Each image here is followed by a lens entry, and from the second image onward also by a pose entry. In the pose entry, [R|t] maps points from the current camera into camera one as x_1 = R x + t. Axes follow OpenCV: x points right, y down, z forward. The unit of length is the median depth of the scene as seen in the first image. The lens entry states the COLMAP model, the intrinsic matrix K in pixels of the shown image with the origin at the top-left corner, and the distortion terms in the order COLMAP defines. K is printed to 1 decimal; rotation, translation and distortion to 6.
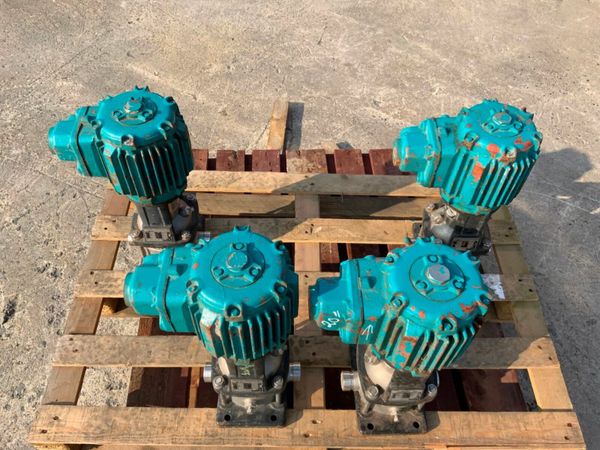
lens RADIAL K [[500.1, 0, 300.0], [0, 500.1, 225.0], [0, 0, 1]] dist [0.083213, -0.168559]
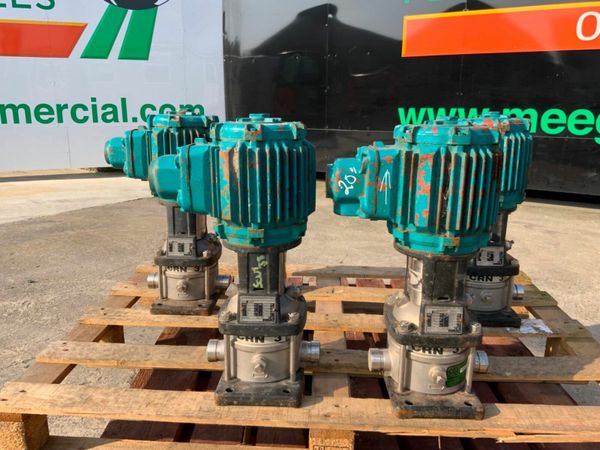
lens RADIAL K [[500.1, 0, 300.0], [0, 500.1, 225.0], [0, 0, 1]] dist [0.083213, -0.168559]
pose [[0.998646, -0.008114, -0.051391, 0.012849], [-0.025735, 0.781420, -0.623475, 0.661115], [0.045217, 0.623953, 0.780153, 0.205053]]
